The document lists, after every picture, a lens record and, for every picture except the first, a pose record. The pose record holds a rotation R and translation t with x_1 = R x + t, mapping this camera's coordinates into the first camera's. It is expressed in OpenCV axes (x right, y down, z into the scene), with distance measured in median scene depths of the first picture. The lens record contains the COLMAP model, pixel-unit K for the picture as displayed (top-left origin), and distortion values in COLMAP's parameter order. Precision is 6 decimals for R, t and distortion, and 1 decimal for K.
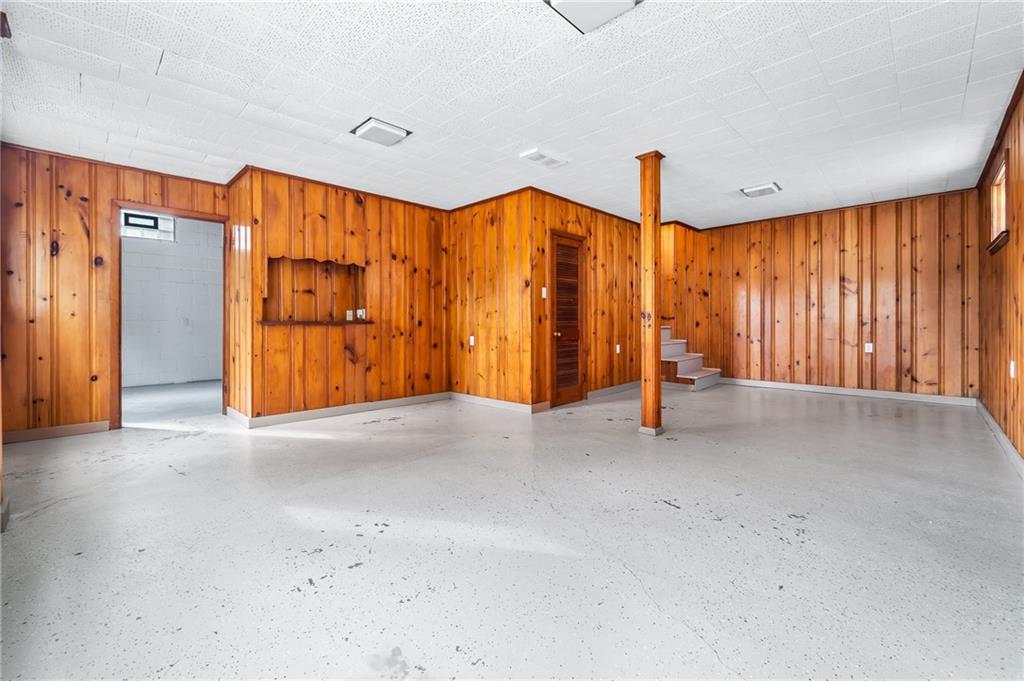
lens RADIAL K [[415.9, 0, 508.1], [0, 415.9, 341.4], [0, 0, 1]] dist [0.000100, -0.000138]
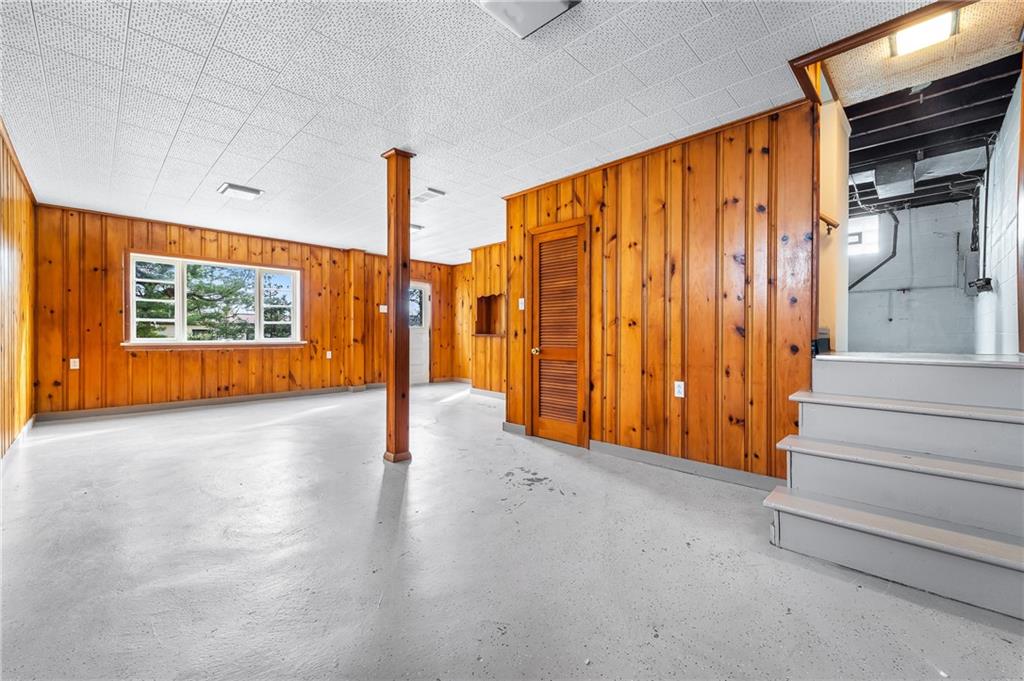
lens RADIAL K [[415.9, 0, 508.1], [0, 415.9, 341.4], [0, 0, 1]] dist [0.000100, -0.000138]
pose [[-0.002101, 0.020065, -0.999796, 0.867858], [-0.054433, 0.998314, 0.020149, -0.045284], [0.998515, 0.054464, -0.001005, 0.853597]]
